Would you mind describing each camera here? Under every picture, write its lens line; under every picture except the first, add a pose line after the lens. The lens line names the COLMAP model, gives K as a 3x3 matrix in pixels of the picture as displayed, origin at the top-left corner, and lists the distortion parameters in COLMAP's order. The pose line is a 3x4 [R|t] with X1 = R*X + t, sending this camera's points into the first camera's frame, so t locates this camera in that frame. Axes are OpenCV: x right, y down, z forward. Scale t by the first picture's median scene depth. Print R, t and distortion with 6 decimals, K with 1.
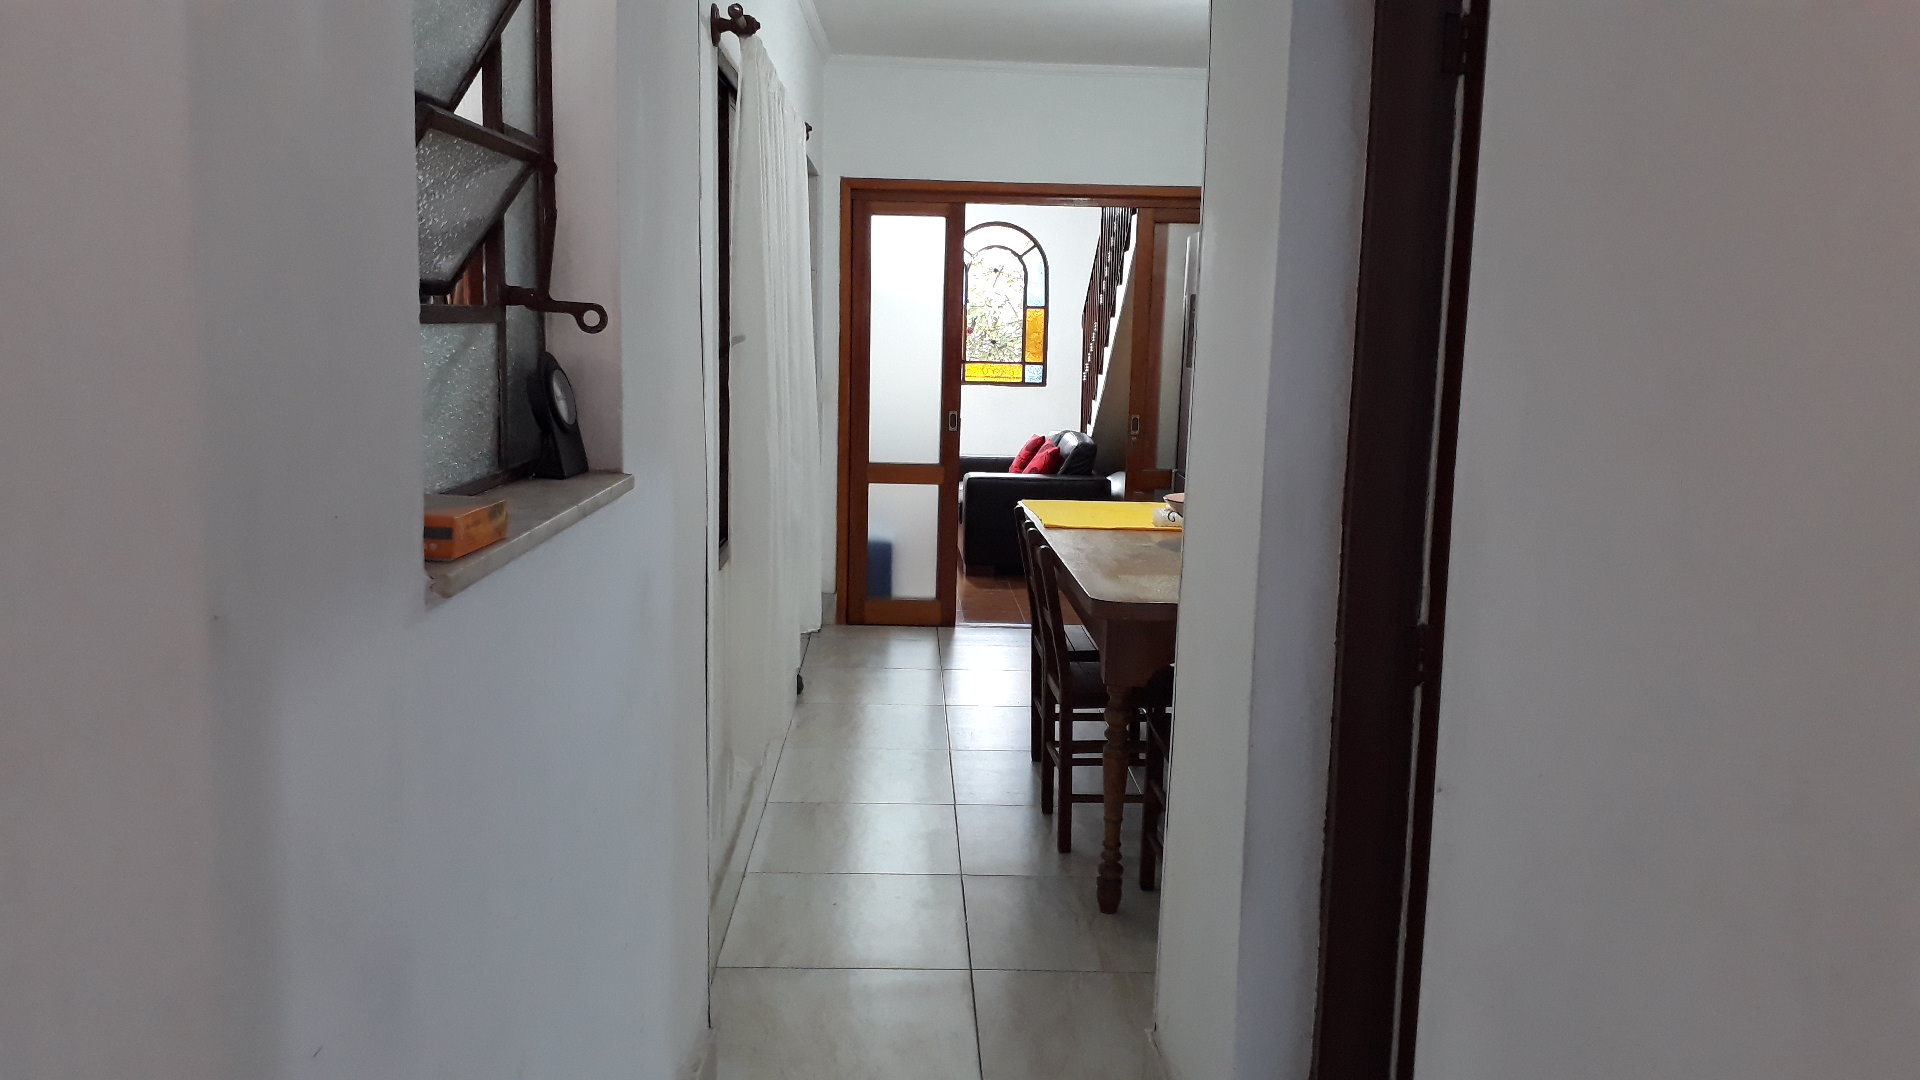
lens RADIAL K [[1531.4, 0, 960.4], [0, 1531.4, 548.1], [0, 0, 1]] dist [0.100704, -0.157067]
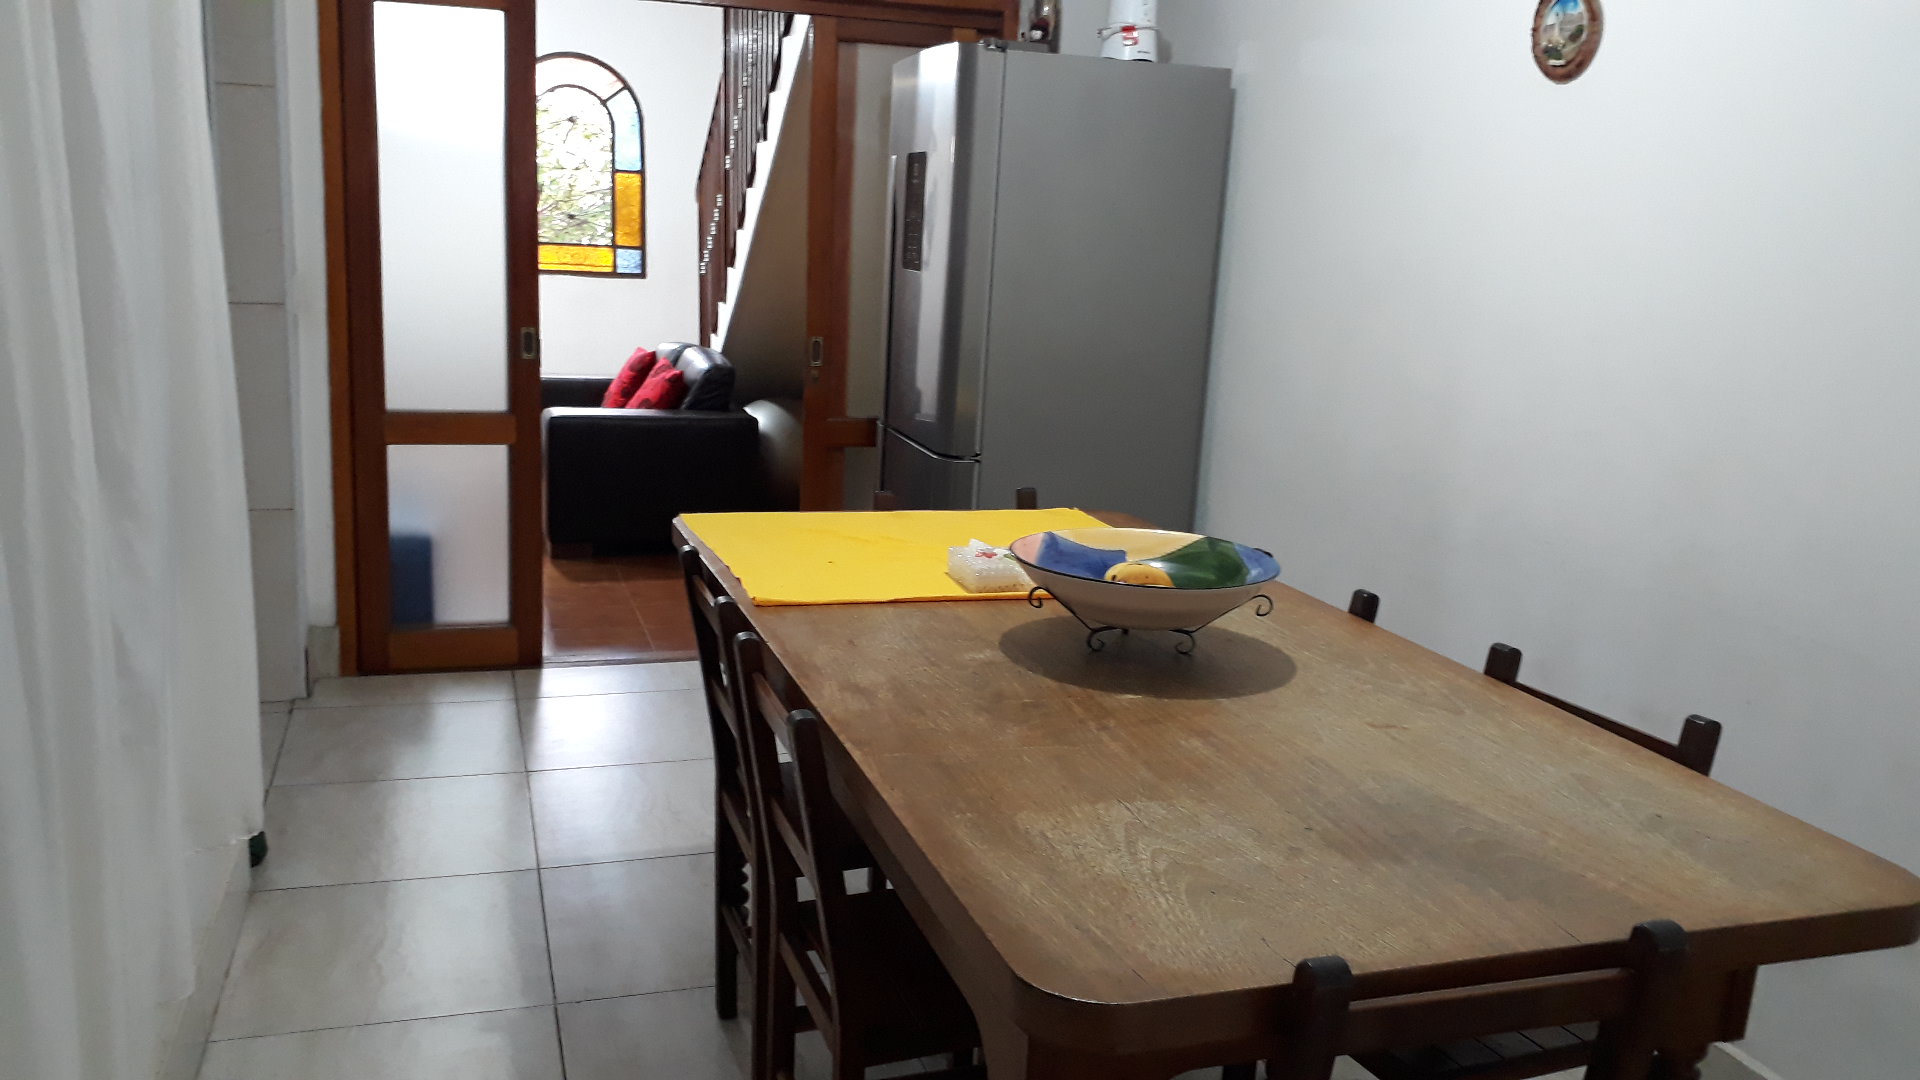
lens RADIAL K [[1531.4, 0, 971.4], [0, 1531.4, 535.5], [0, 0, 1]] dist [0.100704, -0.157067]
pose [[0.959788, -0.030821, 0.279030, -0.007572], [0.011952, 0.997540, 0.069076, -0.036271], [-0.280473, -0.062964, 0.957795, 0.267722]]
